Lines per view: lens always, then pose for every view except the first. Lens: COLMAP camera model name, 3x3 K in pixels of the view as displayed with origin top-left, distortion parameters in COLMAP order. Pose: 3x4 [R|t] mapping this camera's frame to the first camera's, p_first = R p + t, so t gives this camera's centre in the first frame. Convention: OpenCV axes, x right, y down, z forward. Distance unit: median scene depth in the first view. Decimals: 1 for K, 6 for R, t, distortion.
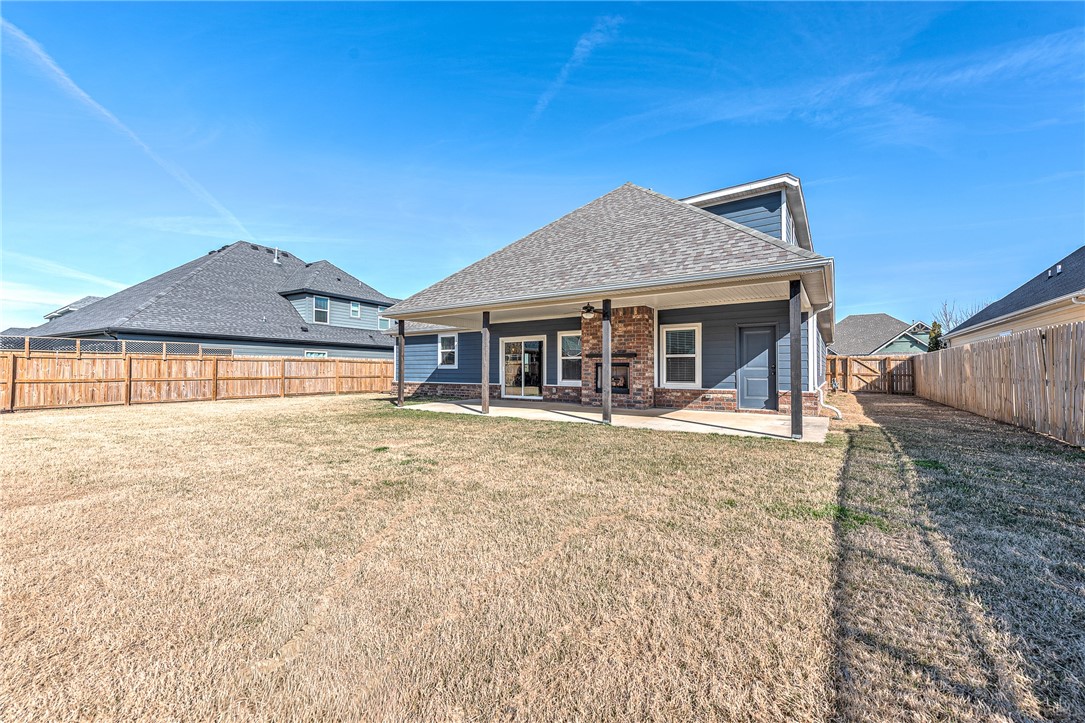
lens RADIAL K [[425.4, 0, 559.7], [0, 425.4, 351.5], [0, 0, 1]] dist [0.010854, -0.001390]
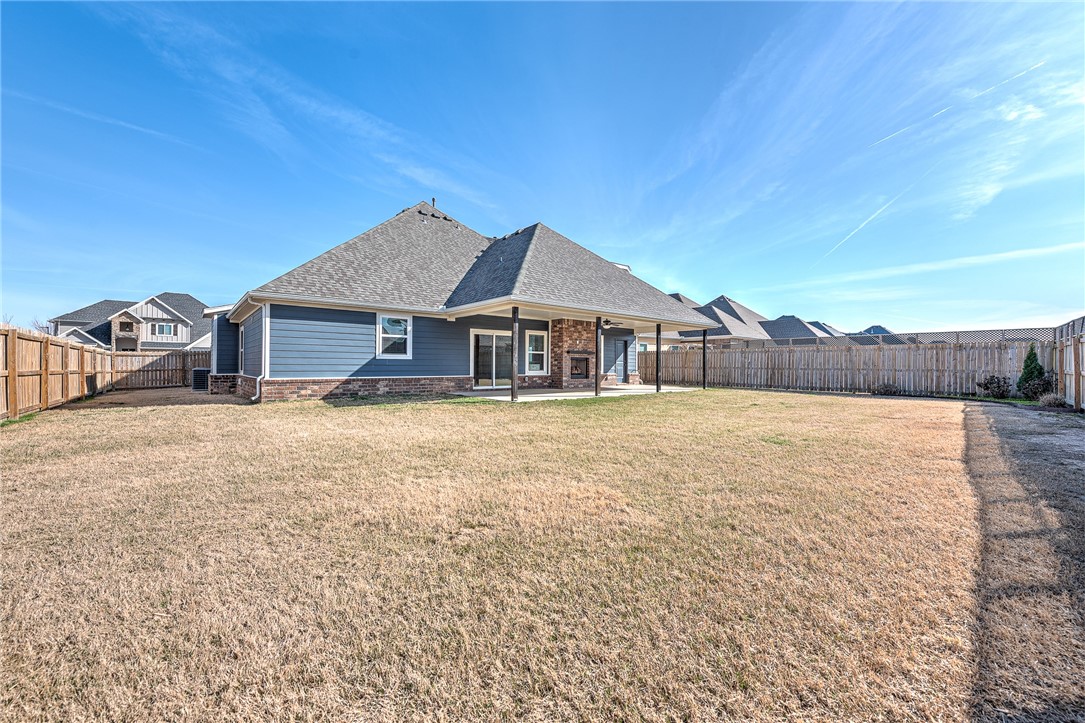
lens RADIAL K [[442.9, 0, 576.0], [0, 442.9, 374.3], [0, 0, 1]] dist [0.015915, -0.000619]
pose [[0.224146, -0.015226, 0.974437, -1.146602], [-0.041201, 0.998836, 0.025084, 0.039447], [-0.973684, -0.045770, 0.223258, 0.566417]]
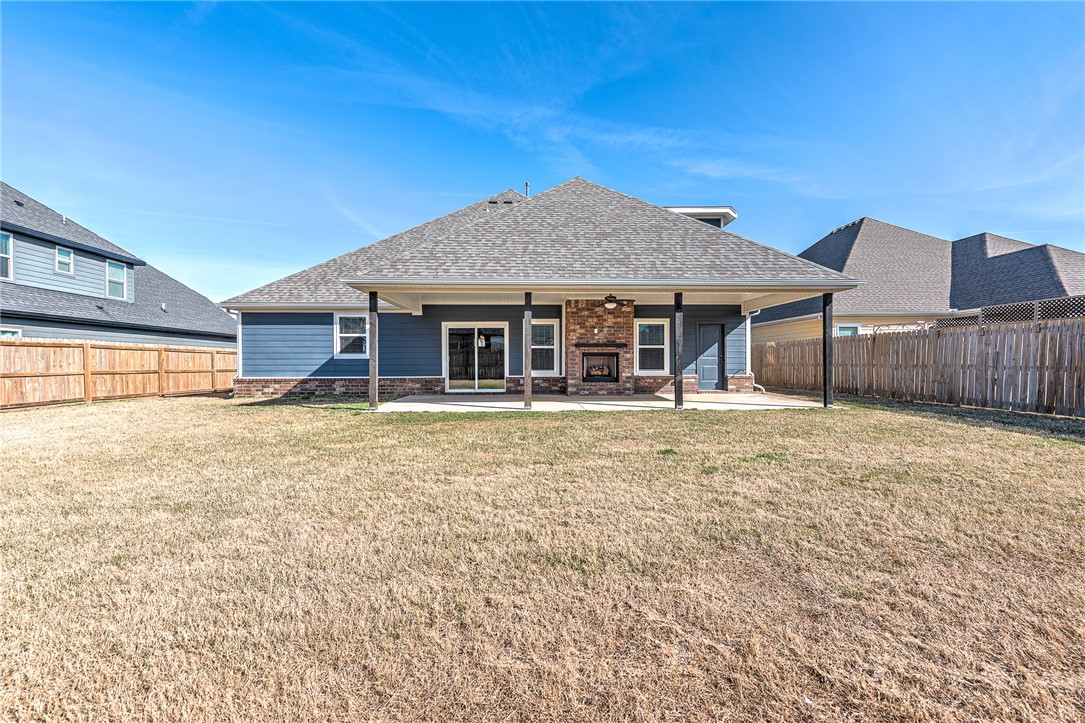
lens RADIAL K [[425.4, 0, 555.8], [0, 425.4, 362.2], [0, 0, 1]] dist [0.010854, -0.001390]
pose [[0.814550, -0.008263, 0.580034, -0.476658], [-0.021039, 0.998820, 0.043774, 0.006043], [-0.579711, -0.047859, 0.813415, 0.187581]]
